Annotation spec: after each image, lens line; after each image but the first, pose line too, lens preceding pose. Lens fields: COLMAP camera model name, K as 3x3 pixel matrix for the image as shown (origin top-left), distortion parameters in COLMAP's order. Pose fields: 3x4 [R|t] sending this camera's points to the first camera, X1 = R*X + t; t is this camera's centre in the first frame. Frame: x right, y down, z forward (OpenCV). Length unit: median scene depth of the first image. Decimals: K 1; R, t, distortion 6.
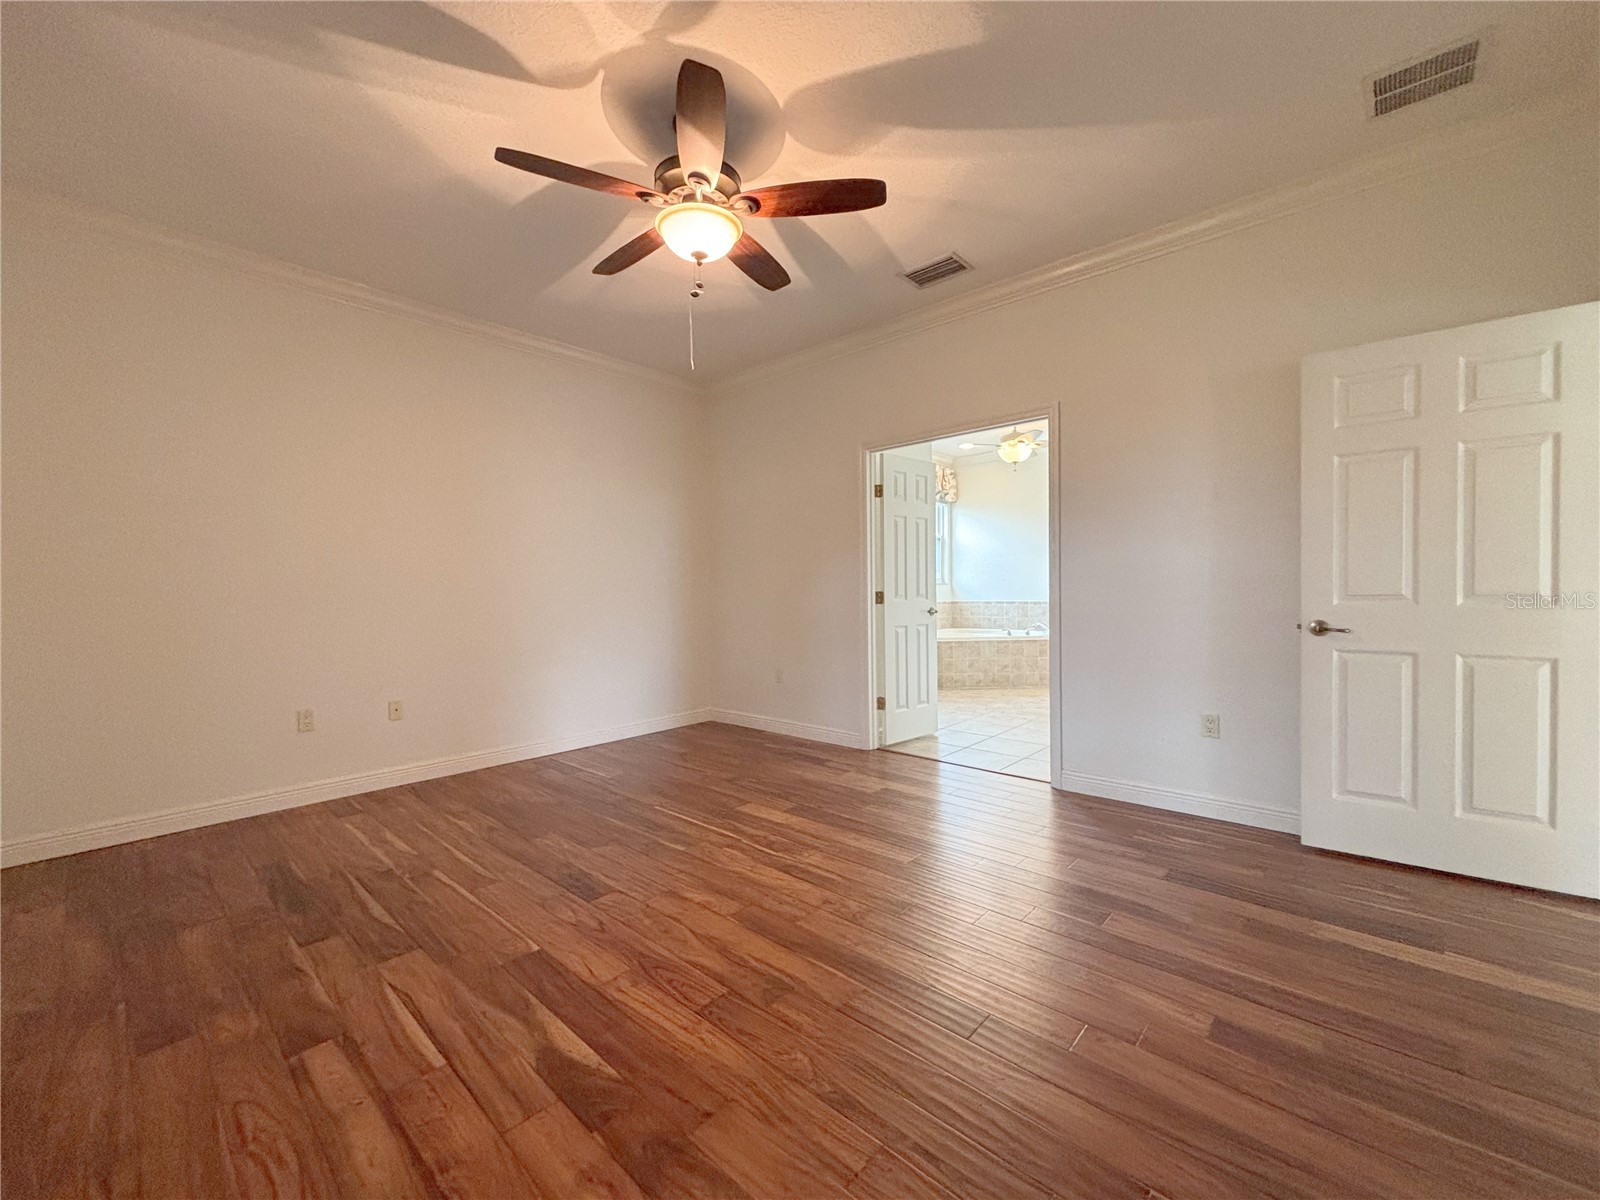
lens RADIAL K [[641.0, 0, 802.2], [0, 641.0, 603.5], [0, 0, 1]] dist [-0.002266, -0.000270]
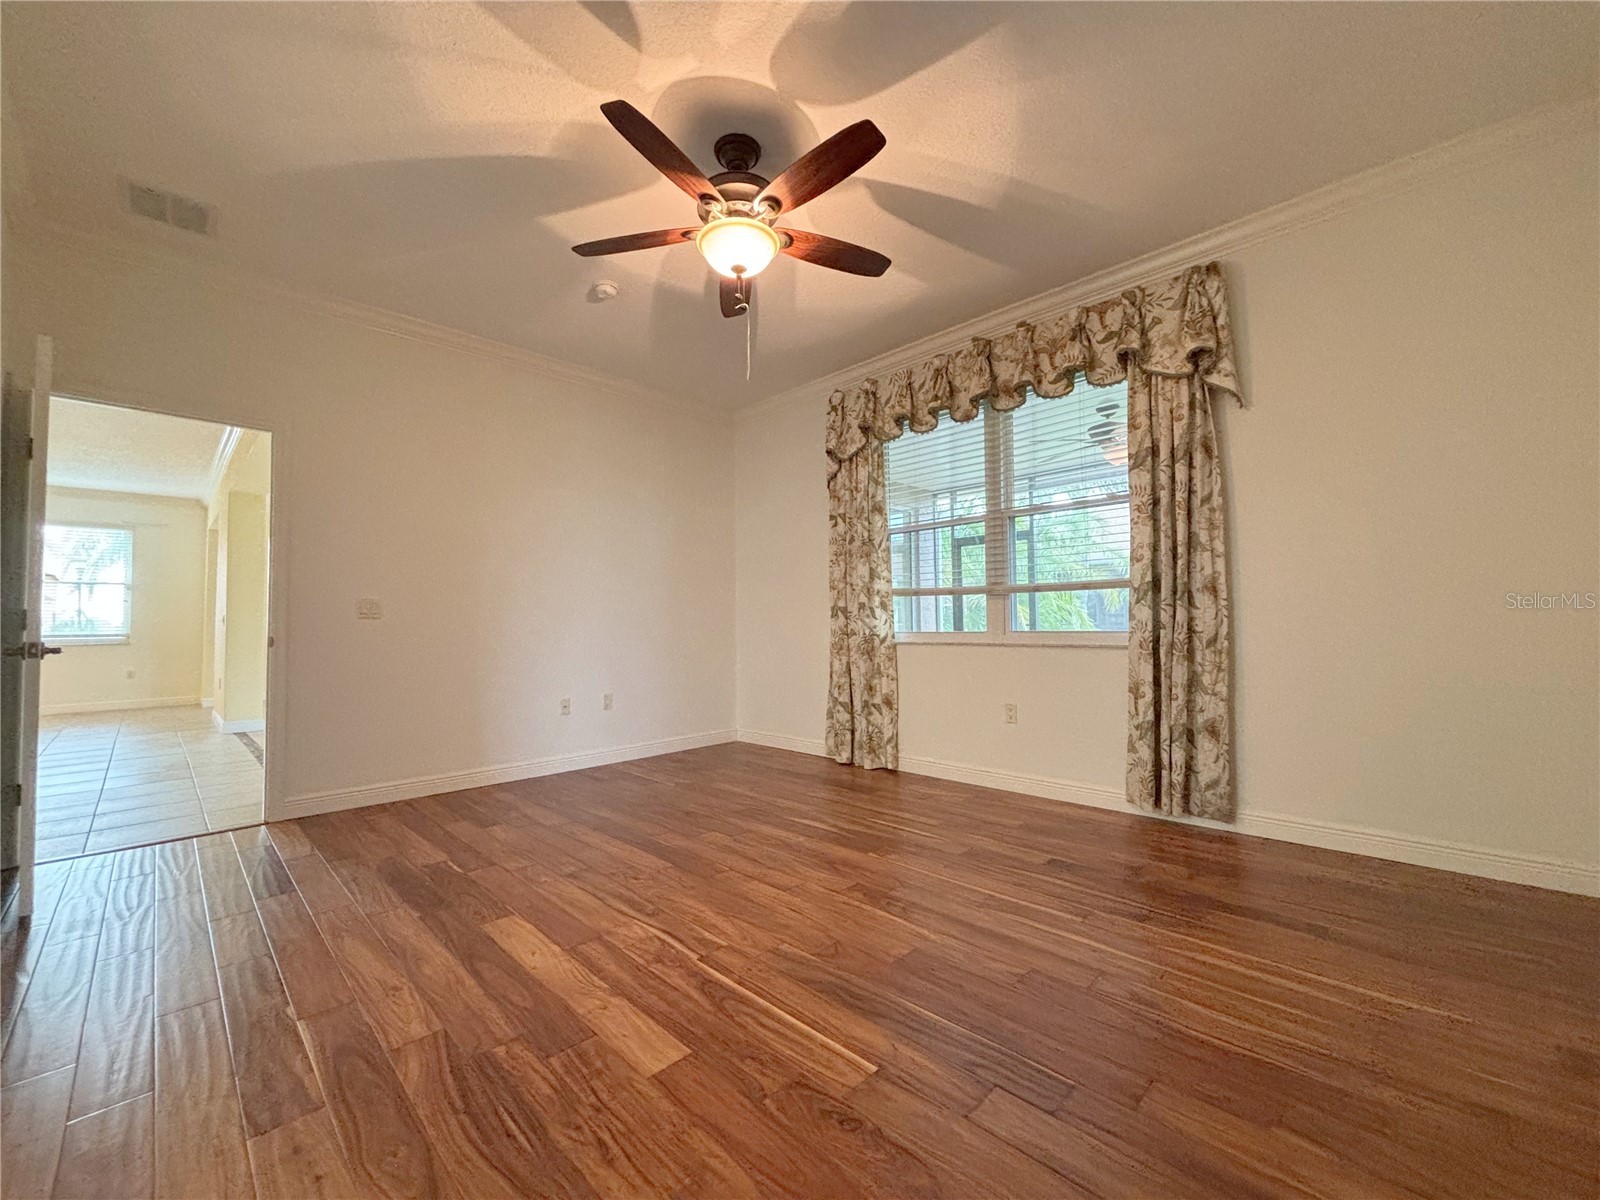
lens RADIAL K [[641.0, 0, 799.0], [0, 641.0, 602.9], [0, 0, 1]] dist [-0.002266, -0.000270]
pose [[-0.998183, 0.028705, 0.052972, -0.262773], [0.028354, 0.999571, -0.007364, 0.008156], [-0.053161, -0.005848, -0.998569, 1.785242]]
